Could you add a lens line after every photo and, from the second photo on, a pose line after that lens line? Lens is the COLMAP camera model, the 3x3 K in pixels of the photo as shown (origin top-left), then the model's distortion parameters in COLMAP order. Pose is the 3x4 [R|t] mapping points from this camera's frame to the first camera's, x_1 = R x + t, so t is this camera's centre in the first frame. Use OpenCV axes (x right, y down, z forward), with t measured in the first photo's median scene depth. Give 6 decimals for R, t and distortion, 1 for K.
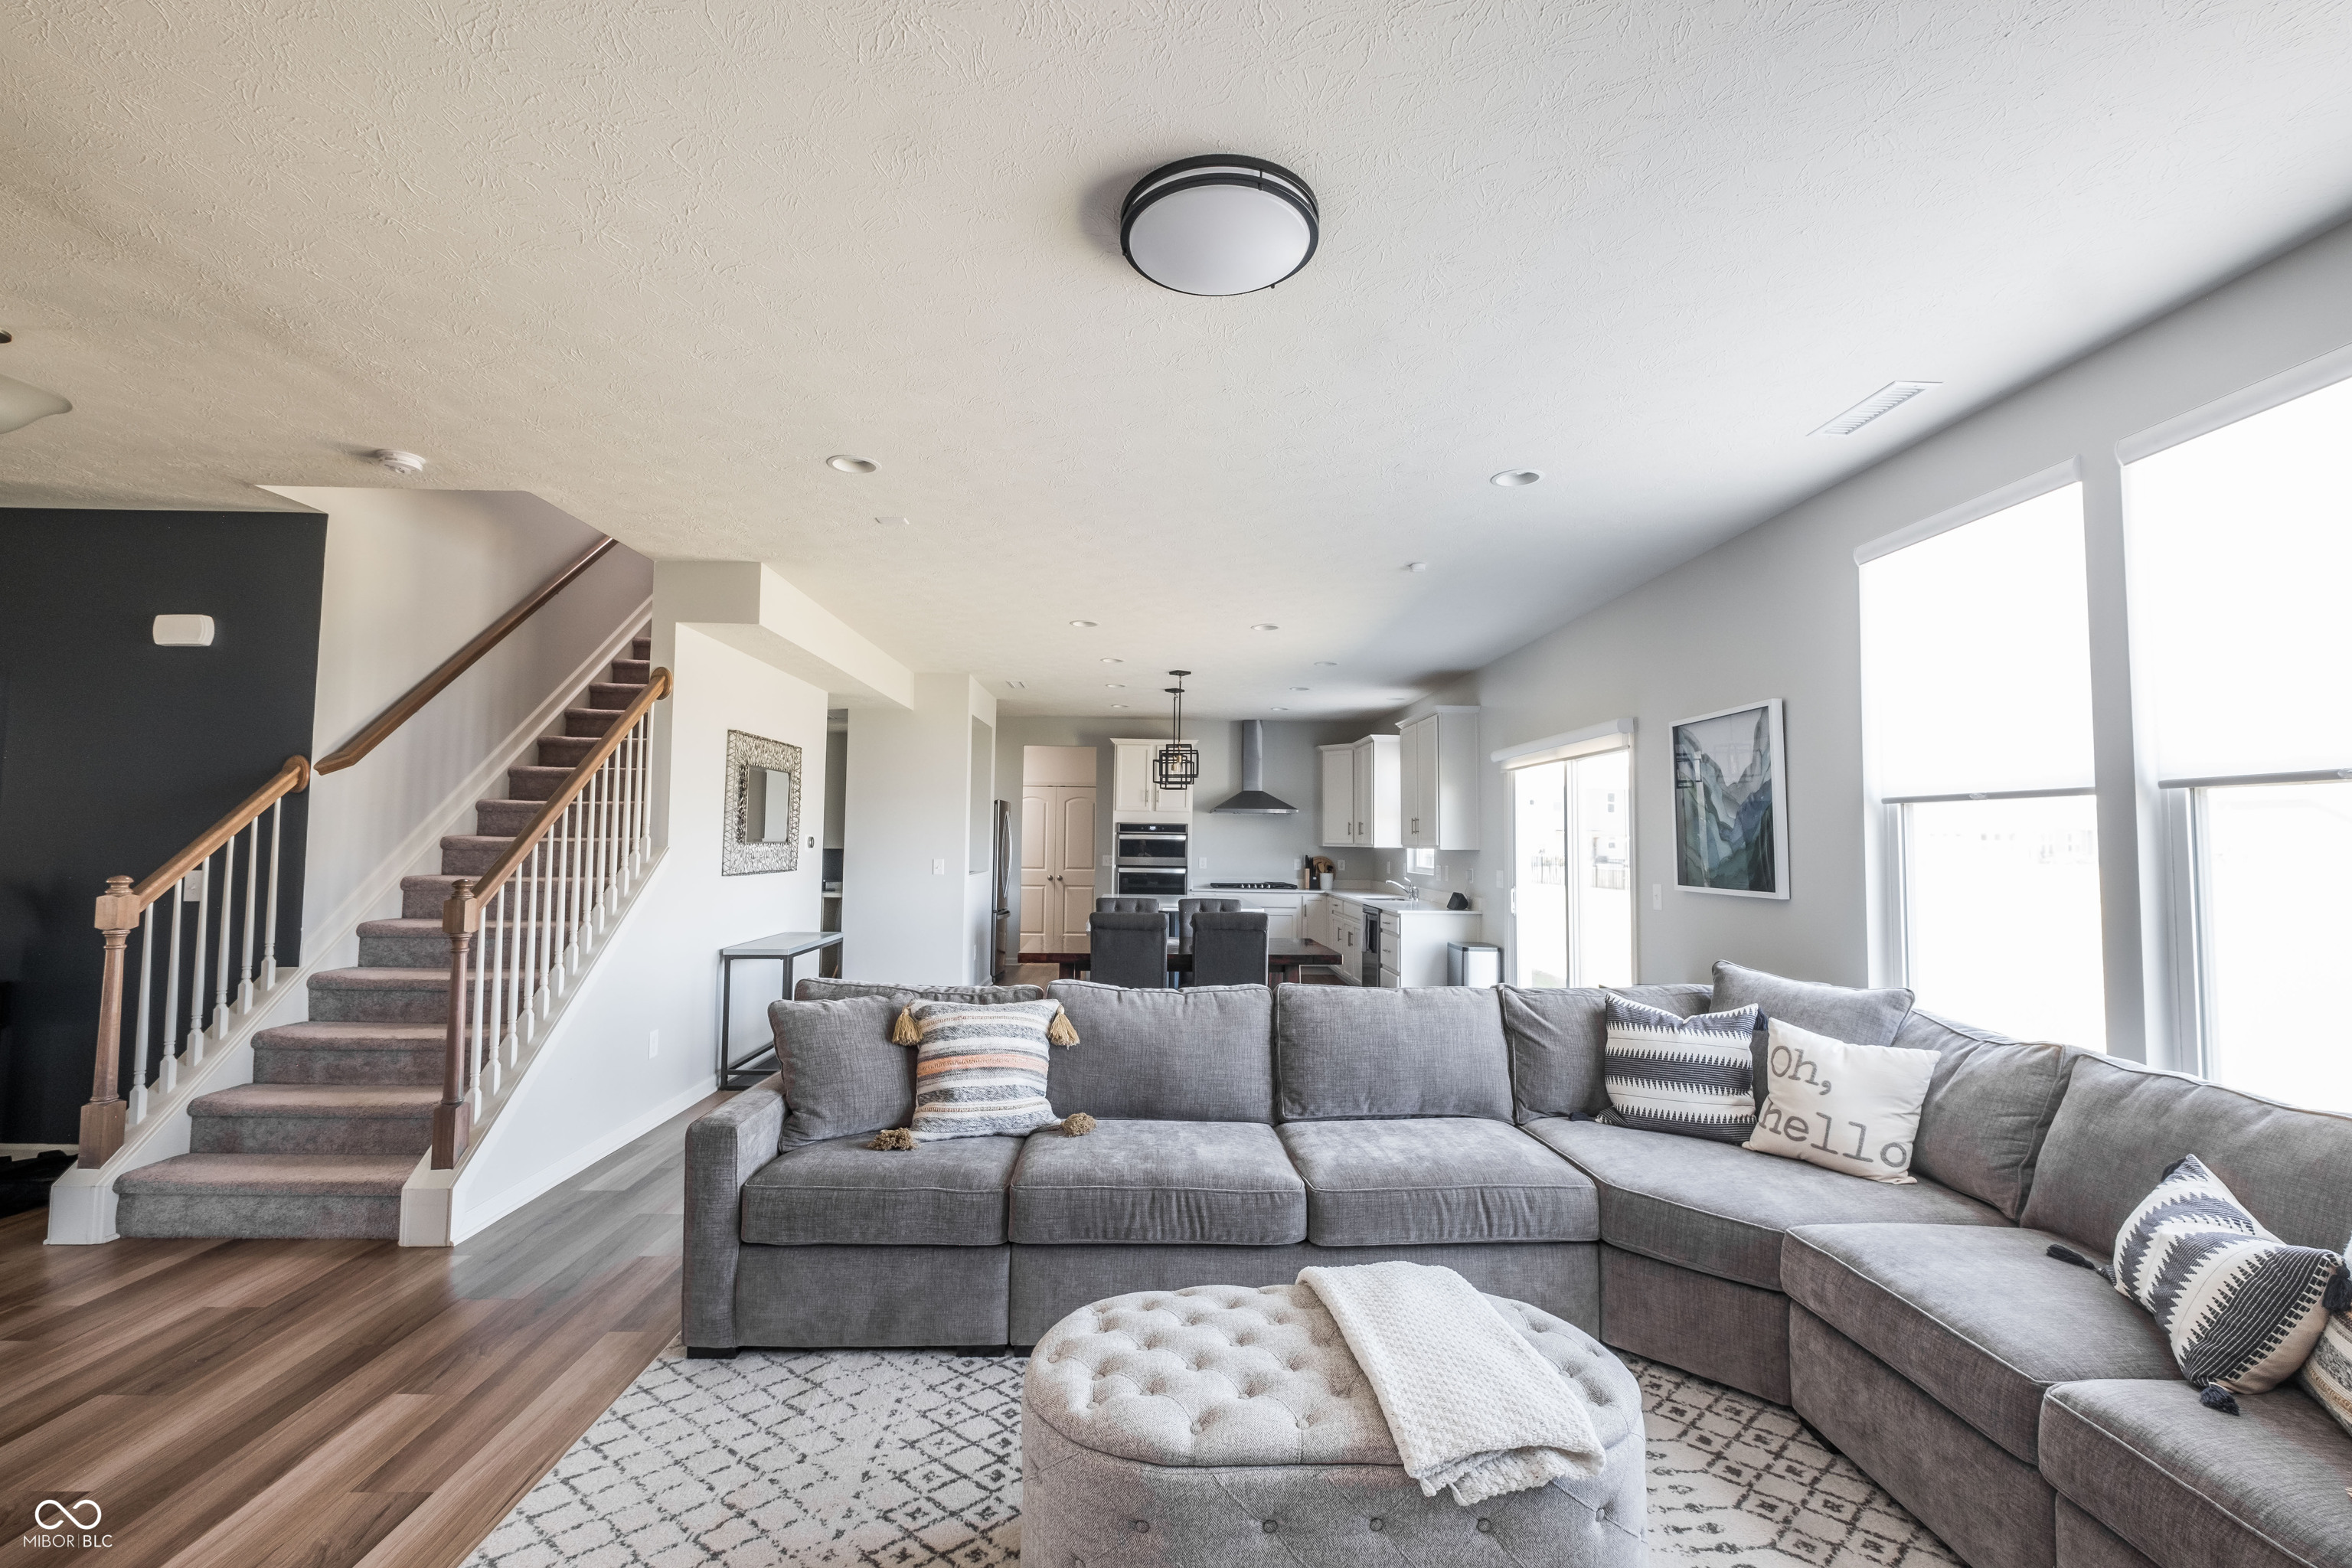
lens RADIAL K [[1014.6, 0, 1178.9], [0, 1014.6, 785.0], [0, 0, 1]] dist [-0.005533, -0.001318]
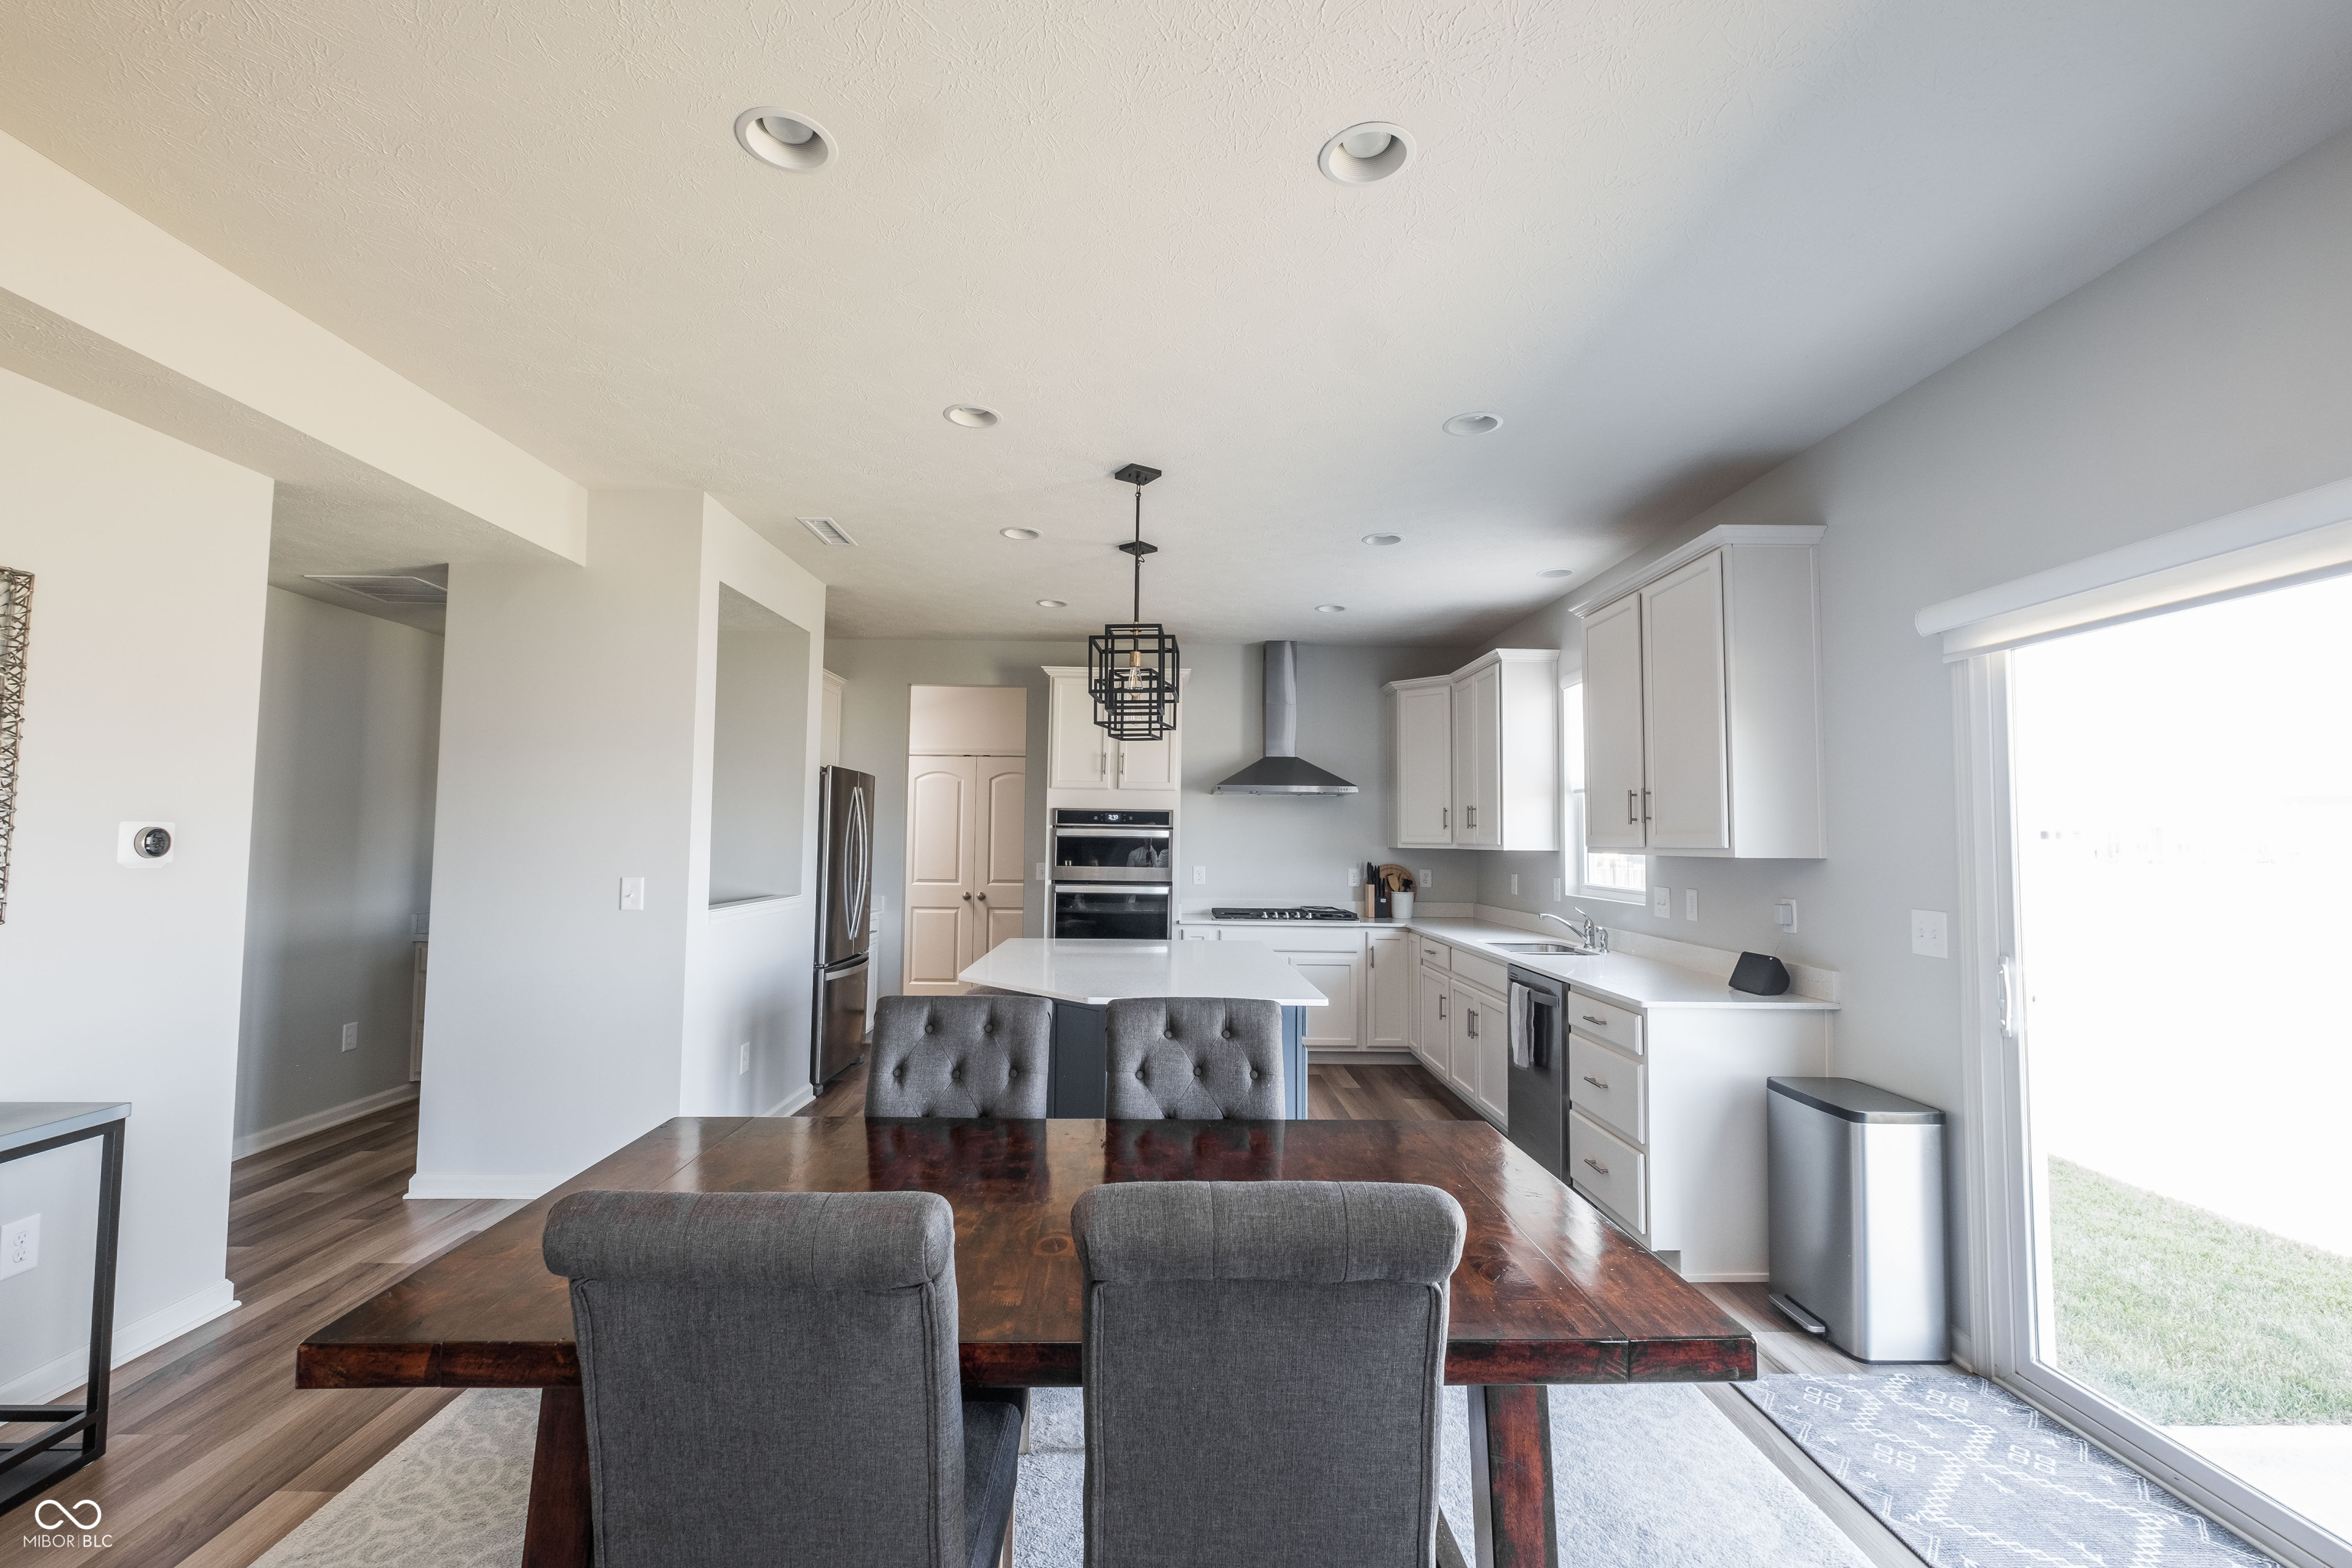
lens RADIAL K [[1014.6, 0, 1173.9], [0, 1014.6, 779.1], [0, 0, 1]] dist [-0.005533, -0.001318]
pose [[0.999915, -0.001337, -0.012999, 0.017473], [0.001275, 0.999988, -0.004747, 0.022909], [0.013005, 0.004730, 0.999904, 0.405807]]
